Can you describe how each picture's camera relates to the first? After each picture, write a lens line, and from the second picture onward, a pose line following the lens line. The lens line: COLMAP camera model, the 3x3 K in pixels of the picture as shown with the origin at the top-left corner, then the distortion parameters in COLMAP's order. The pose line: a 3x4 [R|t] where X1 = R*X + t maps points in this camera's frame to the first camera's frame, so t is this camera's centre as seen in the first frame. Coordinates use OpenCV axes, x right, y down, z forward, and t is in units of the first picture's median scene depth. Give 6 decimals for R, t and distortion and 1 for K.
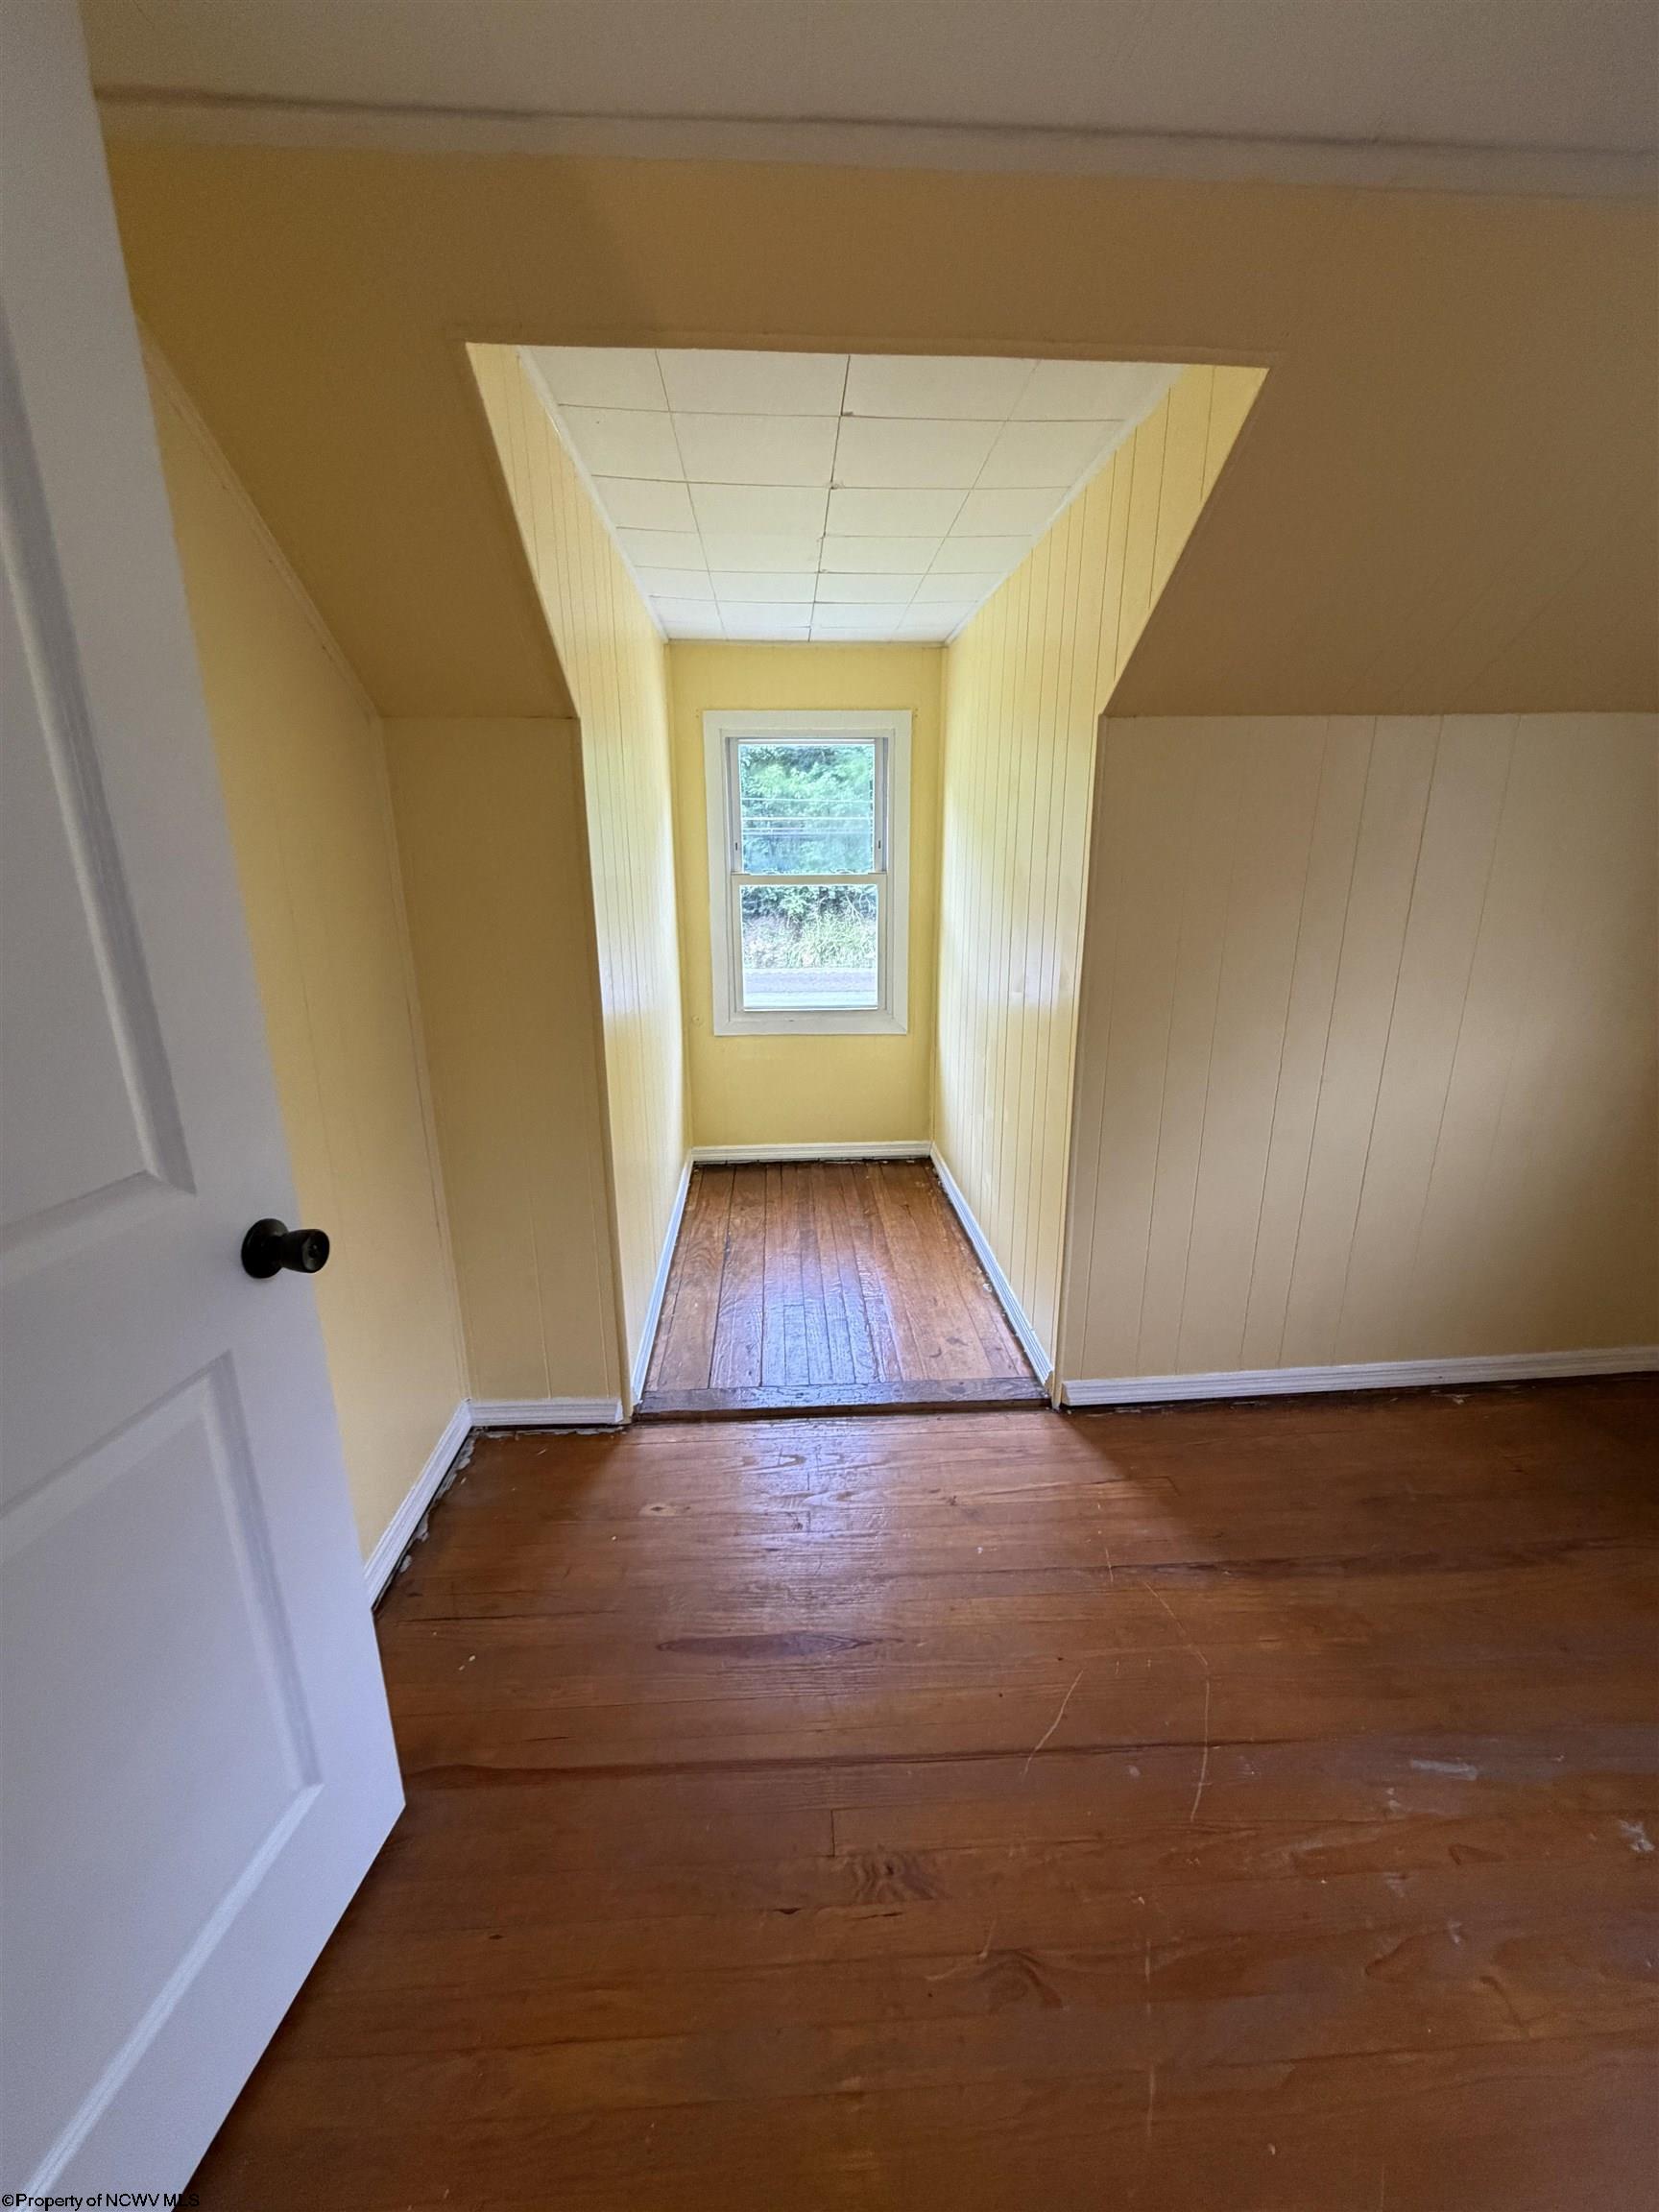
lens RADIAL K [[883.7, 0, 826.0], [0, 883.7, 1101.8], [0, 0, 1]] dist [-0.001119, -0.000313]
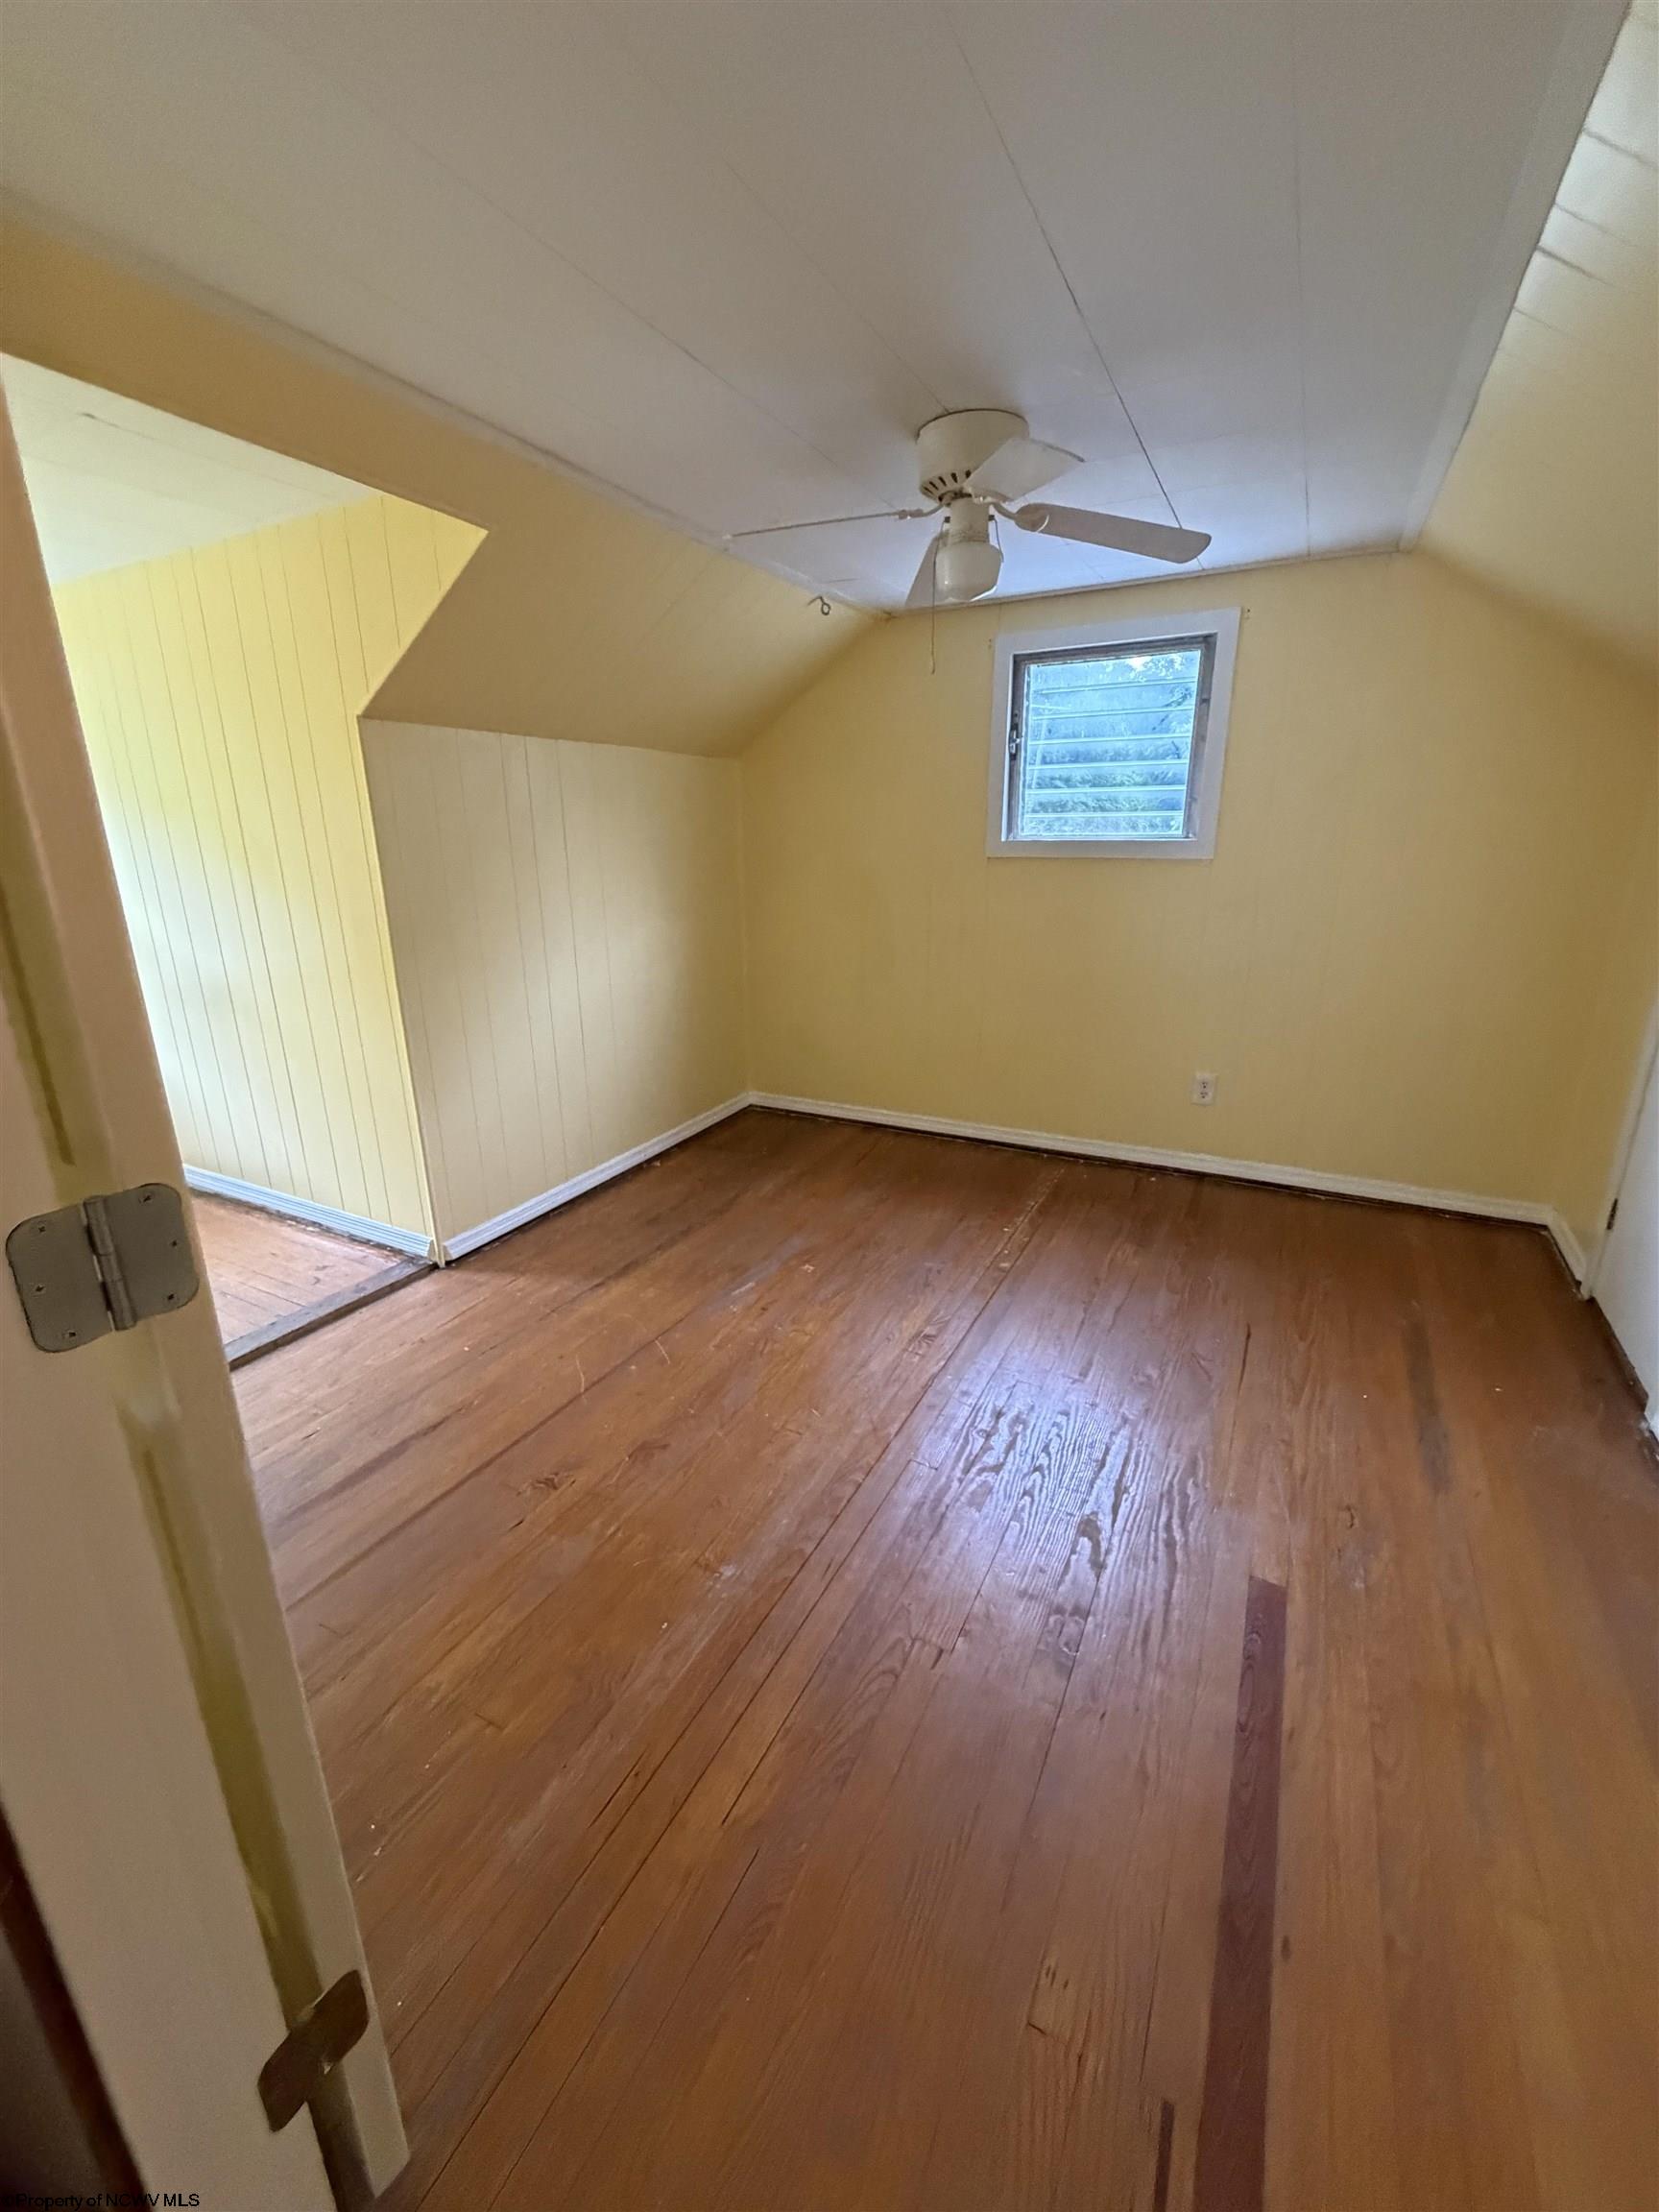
lens RADIAL K [[883.7, 0, 826.0], [0, 883.7, 1101.8], [0, 0, 1]] dist [-0.001119, -0.000313]
pose [[0.520430, -0.242870, 0.818637, -0.506495], [0.236730, 0.962157, 0.134953, 0.092507], [-0.820434, 0.123562, 0.558230, -0.215937]]
